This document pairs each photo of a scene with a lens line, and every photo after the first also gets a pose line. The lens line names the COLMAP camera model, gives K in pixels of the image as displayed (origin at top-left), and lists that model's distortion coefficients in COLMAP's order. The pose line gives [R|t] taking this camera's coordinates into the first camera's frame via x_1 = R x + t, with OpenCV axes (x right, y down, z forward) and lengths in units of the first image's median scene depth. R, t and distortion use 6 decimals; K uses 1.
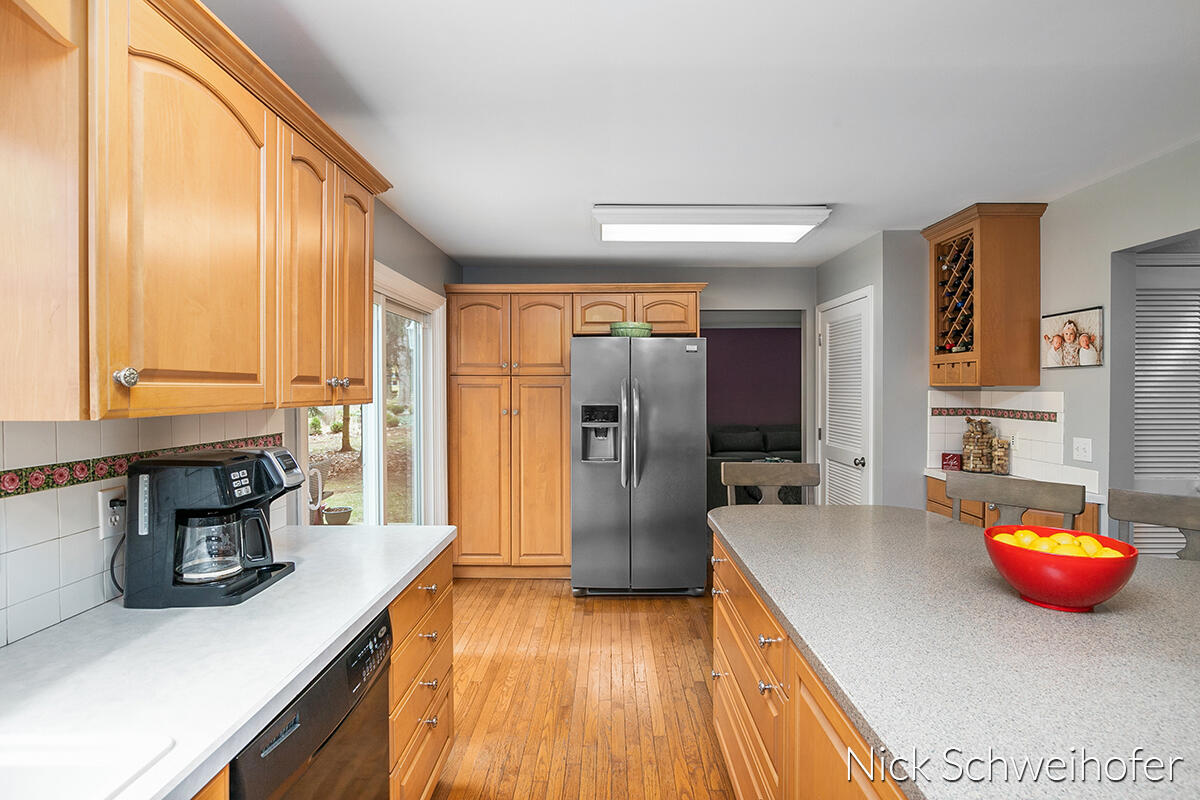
lens RADIAL K [[569.0, 0, 600.6], [0, 569.0, 391.8], [0, 0, 1]] dist [-0.001356, 0.000063]
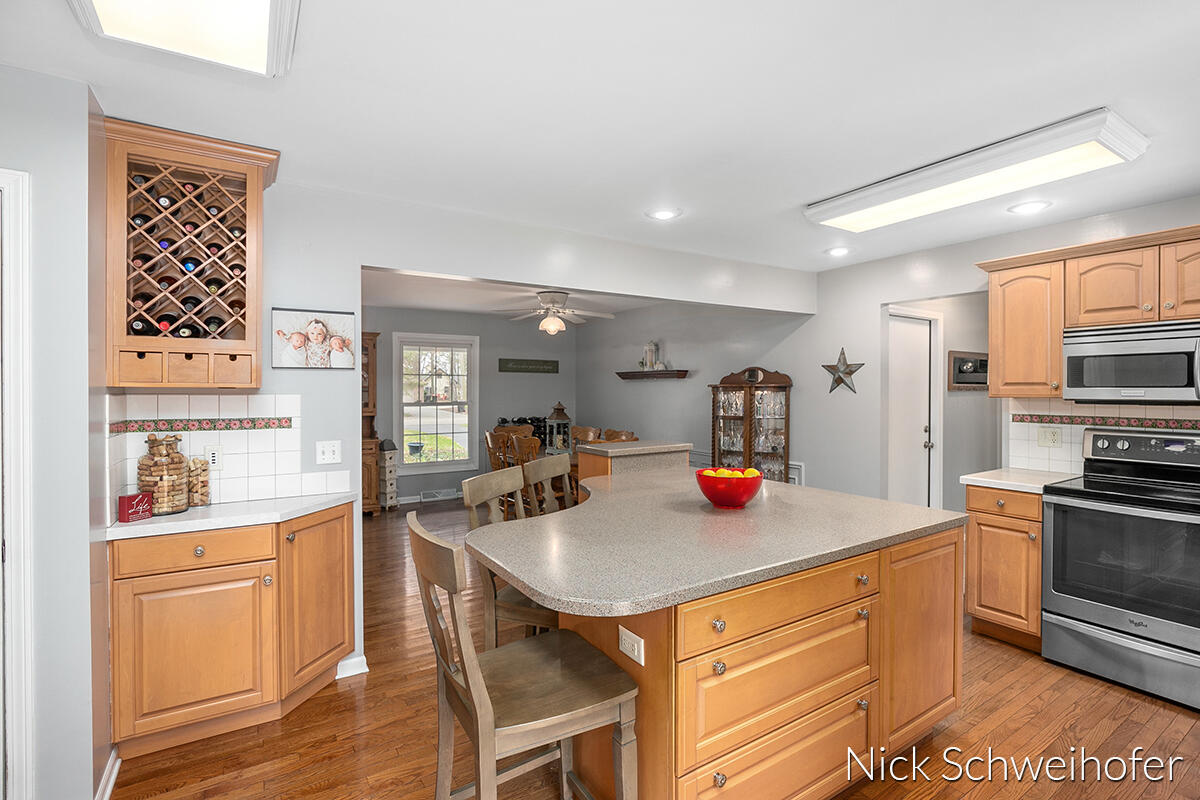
lens RADIAL K [[569.0, 0, 602.4], [0, 569.0, 395.9], [0, 0, 1]] dist [-0.001356, 0.000063]
pose [[-0.542329, -0.007327, 0.840134, -0.223139], [0.006847, 0.999890, 0.013140, -0.006234], [-0.840138, 0.012879, -0.542219, 1.040436]]
